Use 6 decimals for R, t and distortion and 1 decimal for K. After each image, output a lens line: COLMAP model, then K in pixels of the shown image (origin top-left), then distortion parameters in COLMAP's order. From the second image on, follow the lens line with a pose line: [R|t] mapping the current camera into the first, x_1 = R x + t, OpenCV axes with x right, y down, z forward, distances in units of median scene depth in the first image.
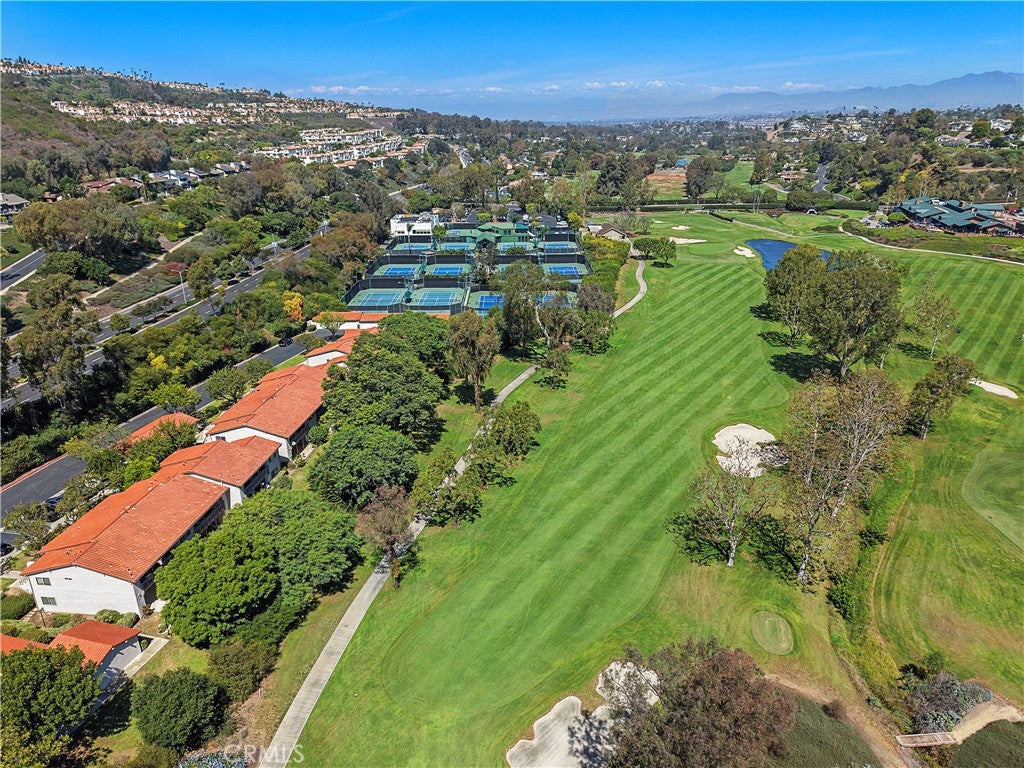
lens RADIAL K [[697.0, 0, 512.0], [0, 697.0, 384.0], [0, 0, 1]] dist [0.006823, -0.004195]
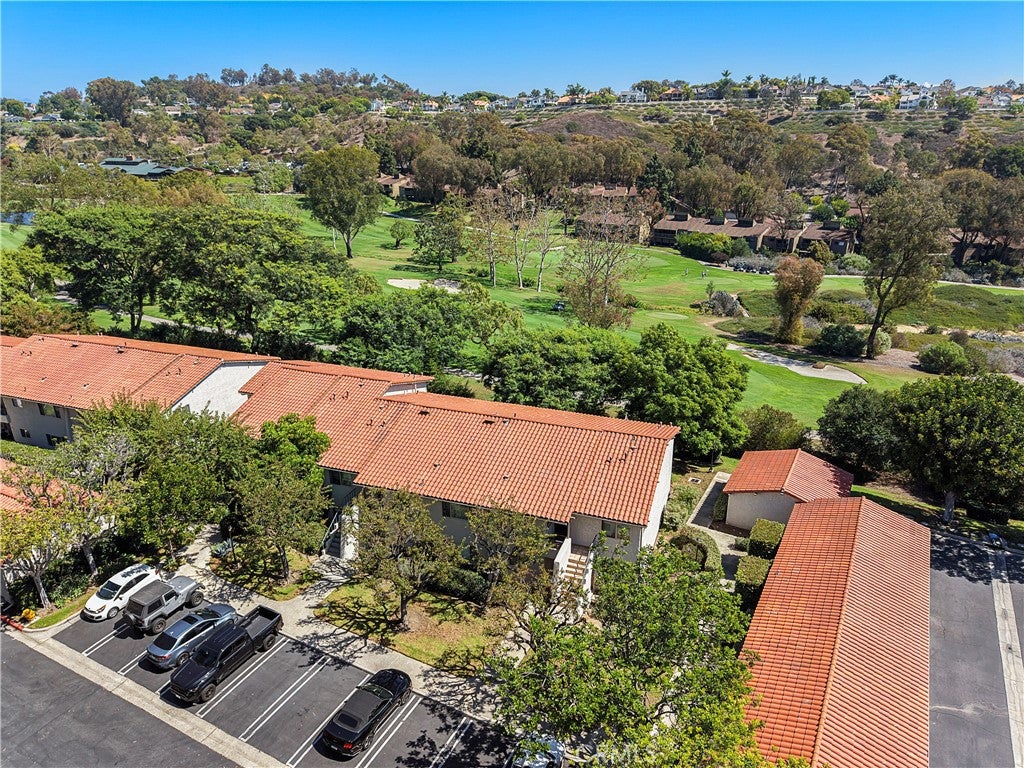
lens RADIAL K [[688.3, 0, 511.3], [0, 688.3, 381.5], [0, 0, 1]] dist [0.013800, -0.010347]
pose [[0.245591, -0.321773, 0.914411, -0.566299], [0.346233, 0.910197, 0.227299, 0.021950], [-0.905432, 0.260776, 0.334945, 0.452948]]
